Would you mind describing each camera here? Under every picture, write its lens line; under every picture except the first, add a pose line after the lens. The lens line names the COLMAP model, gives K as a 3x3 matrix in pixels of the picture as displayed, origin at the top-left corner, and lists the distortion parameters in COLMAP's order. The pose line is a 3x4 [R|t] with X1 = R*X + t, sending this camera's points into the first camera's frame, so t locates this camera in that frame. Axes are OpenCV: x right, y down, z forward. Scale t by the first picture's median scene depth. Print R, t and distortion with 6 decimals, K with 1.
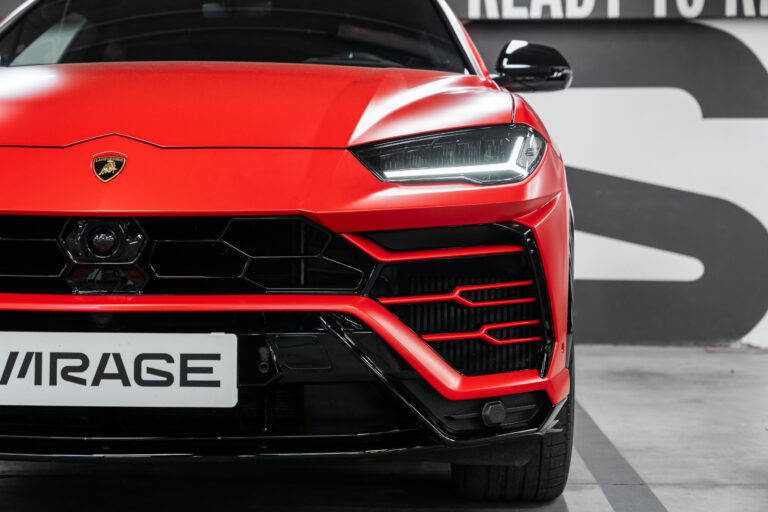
lens RADIAL K [[1537.8, 0, 362.0], [0, 1537.8, 271.3], [0, 0, 1]] dist [-0.028713, 0.000000]
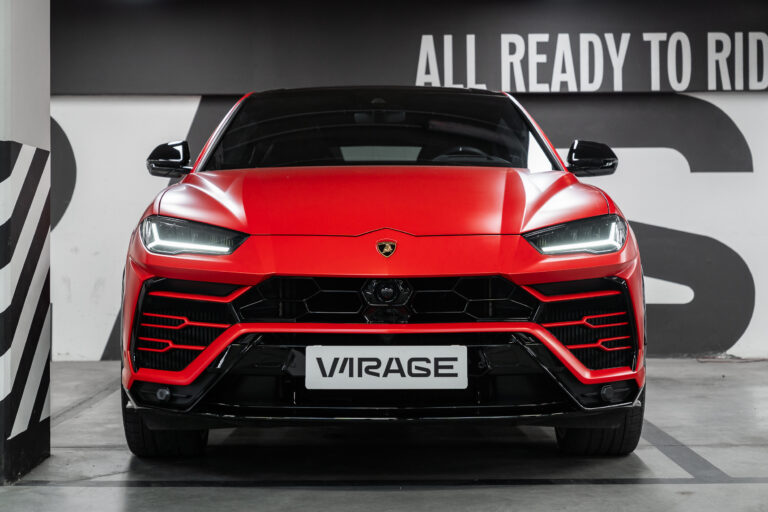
lens RADIAL K [[1537.8, 0, 386.8], [0, 1537.8, 194.5], [0, 0, 1]] dist [-0.028713, 0.000000]
pose [[0.999113, -0.006811, 0.041552, -0.224299], [0.009421, 0.997973, -0.062934, -0.019049], [-0.041039, 0.063270, 0.997152, -0.669091]]
